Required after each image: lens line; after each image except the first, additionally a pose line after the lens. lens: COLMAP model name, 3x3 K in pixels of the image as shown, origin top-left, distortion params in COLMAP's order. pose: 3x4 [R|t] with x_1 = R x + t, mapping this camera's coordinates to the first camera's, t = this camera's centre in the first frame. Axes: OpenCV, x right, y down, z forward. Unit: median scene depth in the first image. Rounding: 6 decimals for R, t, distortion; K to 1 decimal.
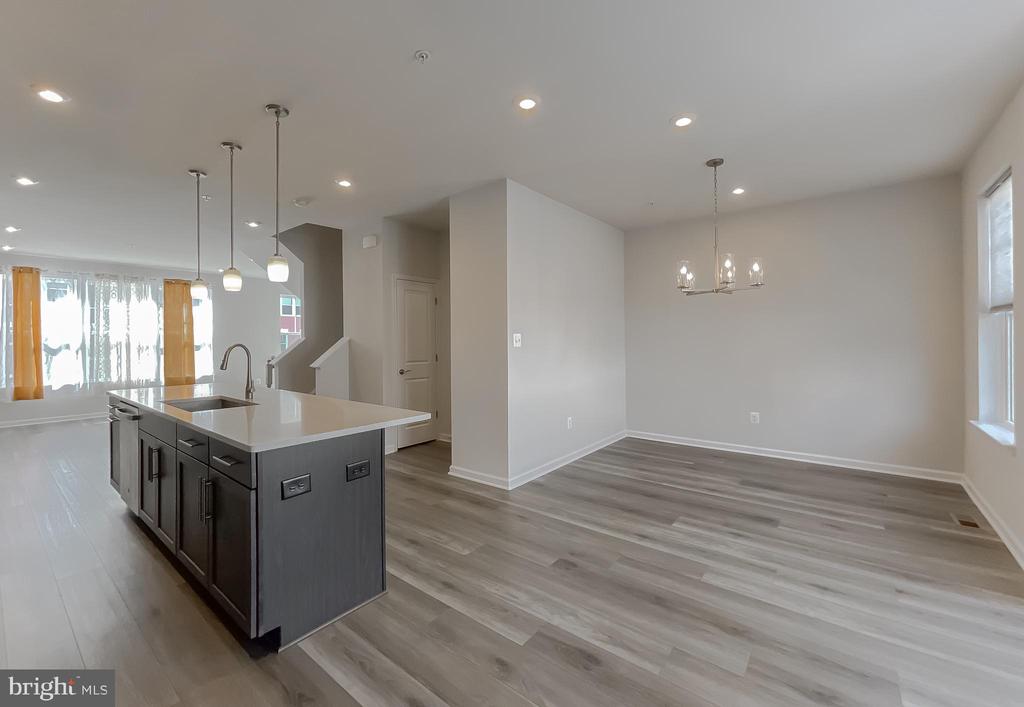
lens RADIAL K [[426.1, 0, 511.4], [0, 426.1, 336.7], [0, 0, 1]] dist [-0.008433, 0.001964]
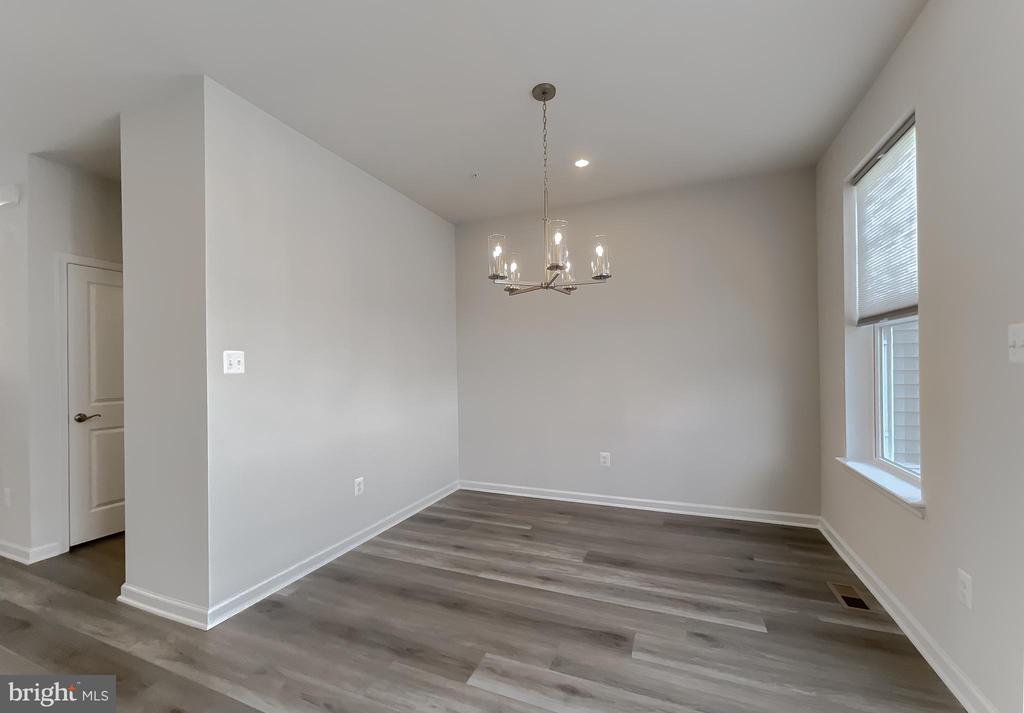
lens RADIAL K [[426.1, 0, 512.3], [0, 426.1, 360.4], [0, 0, 1]] dist [-0.008433, 0.001964]
pose [[0.958103, 0.000313, 0.286424, 0.229869], [0.003994, 0.999888, -0.014454, 0.017208], [-0.286397, 0.014992, 0.957994, 0.363436]]
